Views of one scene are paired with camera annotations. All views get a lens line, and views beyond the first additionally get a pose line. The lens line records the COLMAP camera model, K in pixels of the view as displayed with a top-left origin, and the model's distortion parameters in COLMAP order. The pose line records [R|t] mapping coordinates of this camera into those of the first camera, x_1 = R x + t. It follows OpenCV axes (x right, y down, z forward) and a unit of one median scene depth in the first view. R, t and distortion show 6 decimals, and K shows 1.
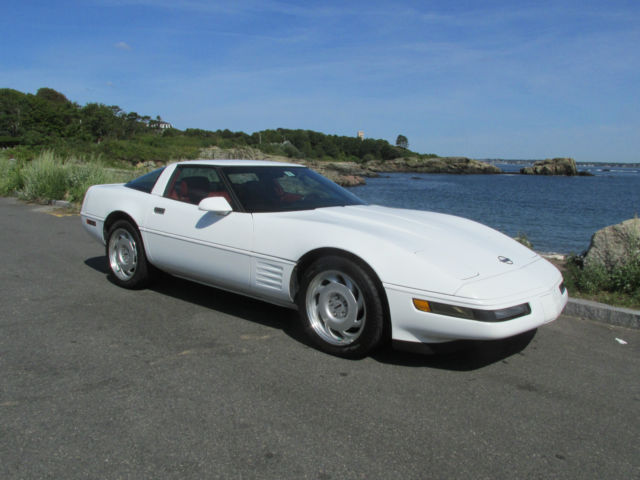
lens RADIAL K [[545.0, 0, 325.2], [0, 545.0, 244.0], [0, 0, 1]] dist [-0.051856, 0.040186]
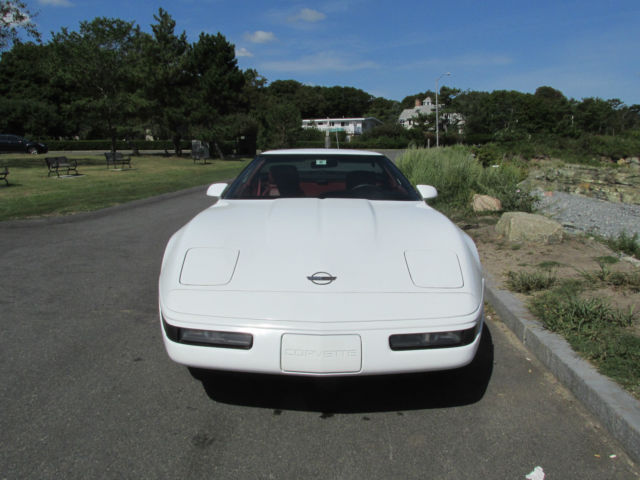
lens RADIAL K [[545.0, 0, 321.6], [0, 545.0, 239.5], [0, 0, 1]] dist [-0.051856, 0.040186]
pose [[0.644401, 0.107012, -0.757163, 0.546409], [-0.108369, 0.992946, 0.048106, -0.035869], [0.756970, 0.051053, 0.651452, 0.332694]]
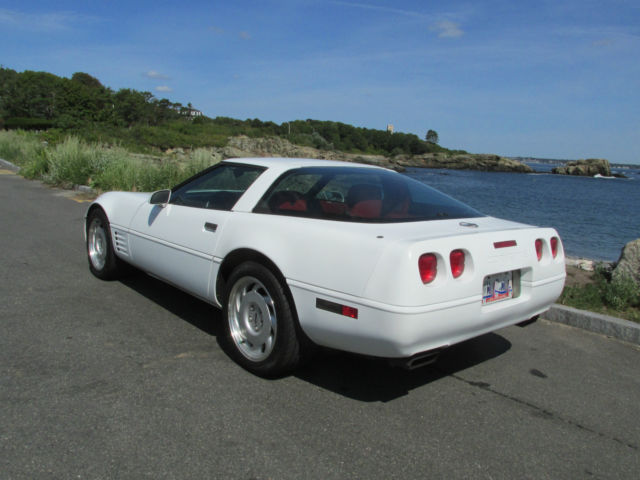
lens RADIAL K [[545.0, 0, 324.4], [0, 545.0, 243.4], [0, 0, 1]] dist [-0.051856, 0.040186]
pose [[0.998045, 0.041342, -0.046864, 0.018878], [-0.040717, 0.999069, 0.014222, -0.013388], [0.047408, -0.012286, 0.998800, 0.036633]]
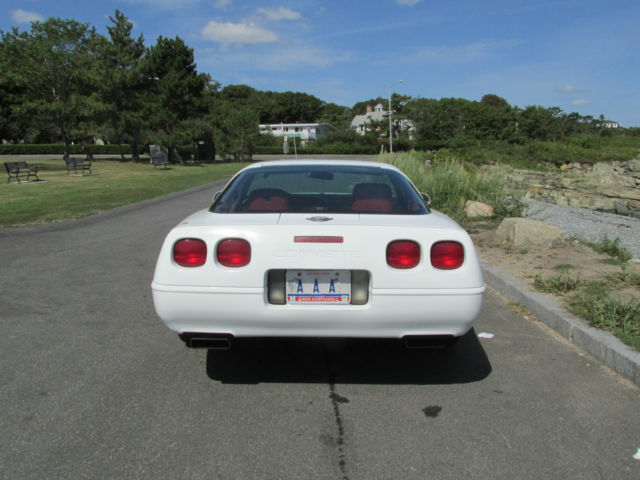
lens RADIAL K [[545.0, 0, 321.5], [0, 545.0, 239.1], [0, 0, 1]] dist [-0.051856, 0.040186]
pose [[0.711489, 0.093535, -0.696444, 0.476975], [-0.102202, 0.994337, 0.029134, -0.026253], [0.695225, 0.050449, 0.717020, 0.219400]]
